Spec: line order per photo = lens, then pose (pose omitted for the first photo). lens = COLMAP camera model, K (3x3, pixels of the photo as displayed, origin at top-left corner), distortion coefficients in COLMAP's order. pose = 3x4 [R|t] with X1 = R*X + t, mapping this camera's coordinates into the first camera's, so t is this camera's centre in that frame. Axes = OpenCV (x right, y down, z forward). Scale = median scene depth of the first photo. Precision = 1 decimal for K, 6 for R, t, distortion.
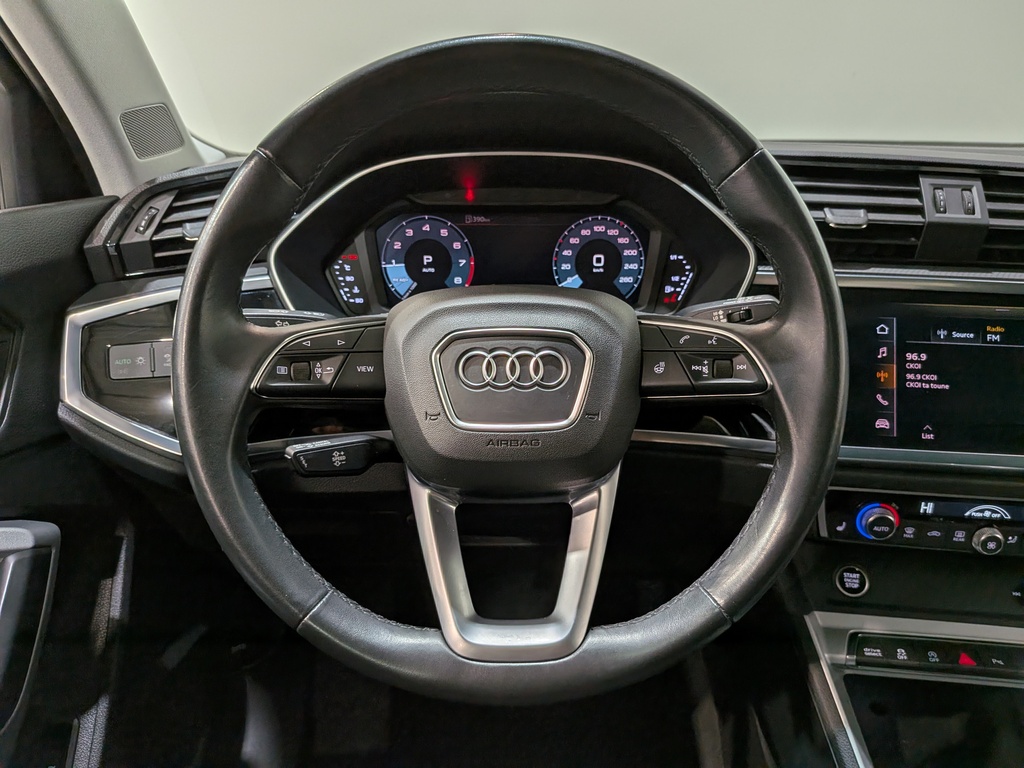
lens RADIAL K [[737.9, 0, 531.4], [0, 737.9, 399.2], [0, 0, 1]] dist [0.079089, -0.155222]
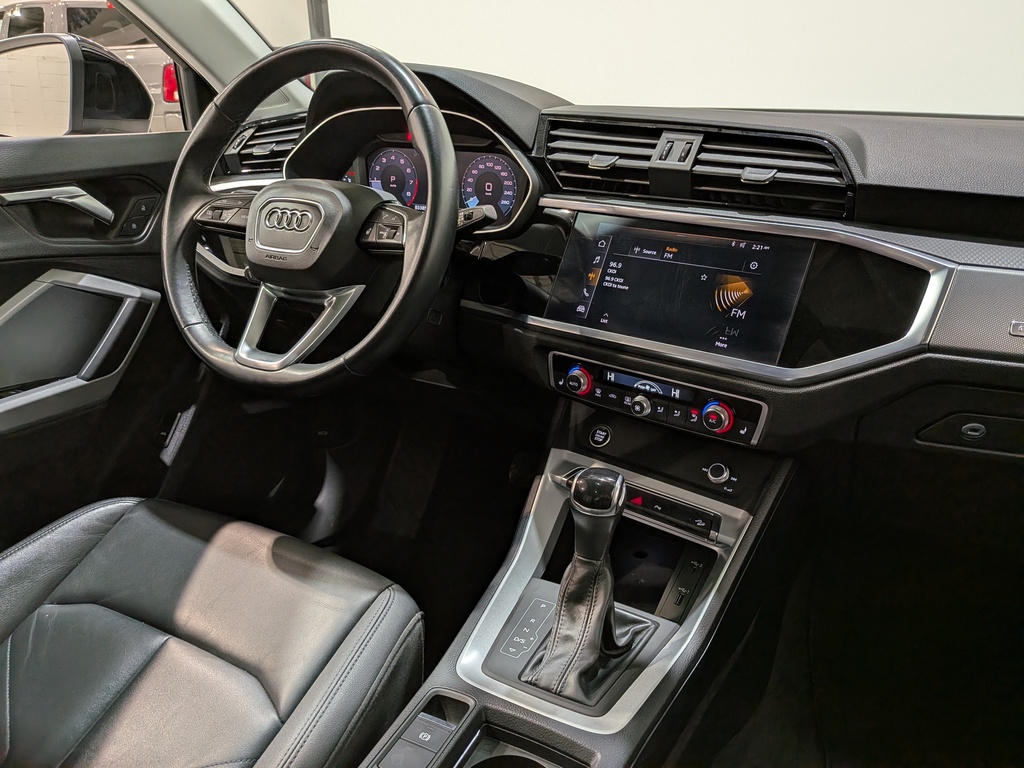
lens RADIAL K [[725.8, 0, 539.9], [0, 725.8, 393.9], [0, 0, 1]] dist [0.102454, -0.185132]
pose [[0.880680, 0.186630, -0.435398, 1.026149], [-0.173960, 0.982319, 0.069196, 0.109246], [0.440614, 0.014802, 0.897575, -0.271265]]
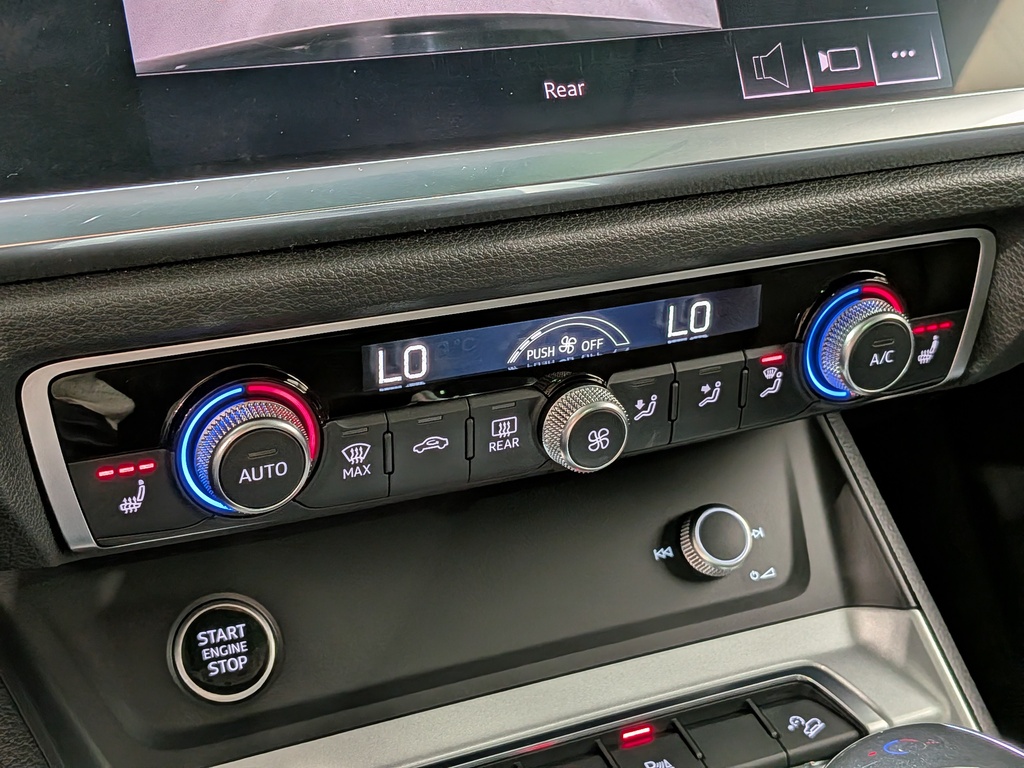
lens RADIAL K [[1516.9, 0, 481.5], [0, 1516.9, 383.8], [0, 0, 1]] dist [0.170742, -0.530397]
pose [[0.840757, -0.210885, 0.498654, 0.262559], [0.161162, 0.976753, 0.141350, 0.074692], [-0.516870, -0.038477, 0.855198, 0.474947]]
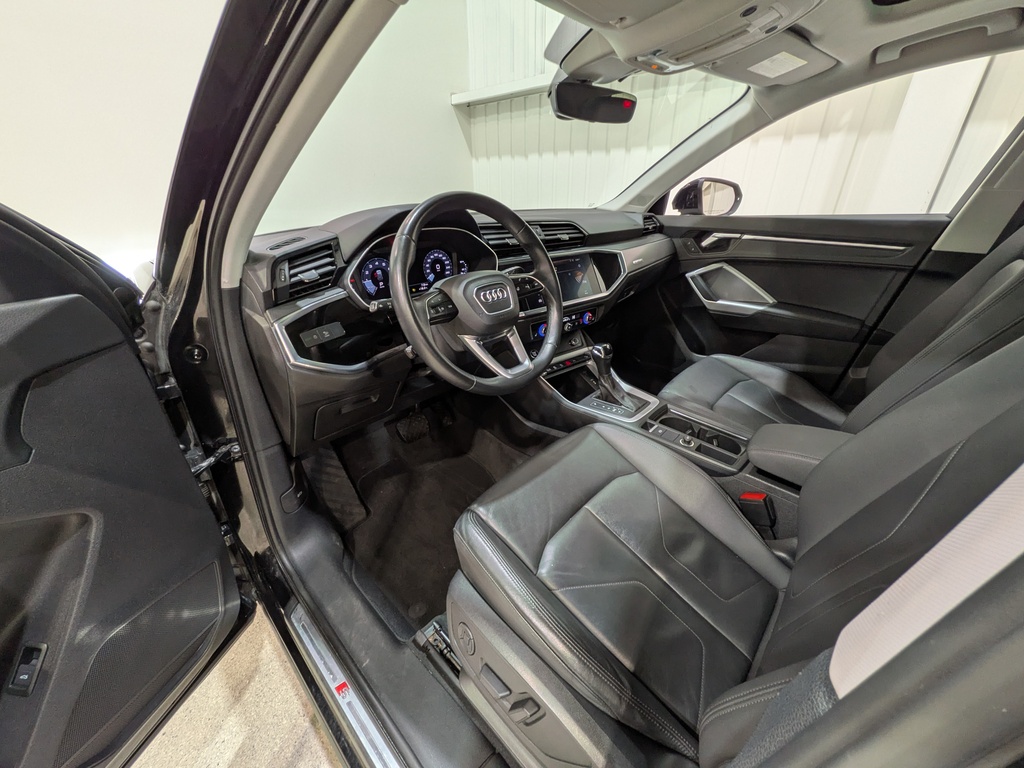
lens RADIAL K [[395.9, 0, 510.1], [0, 395.9, 374.0], [0, 0, 1]] dist [0.007573, 0.000011]
pose [[0.717678, -0.311596, 0.622774, -0.857593], [0.268361, 0.948986, 0.165555, 0.014148], [-0.642589, 0.048313, 0.764686, -0.280313]]
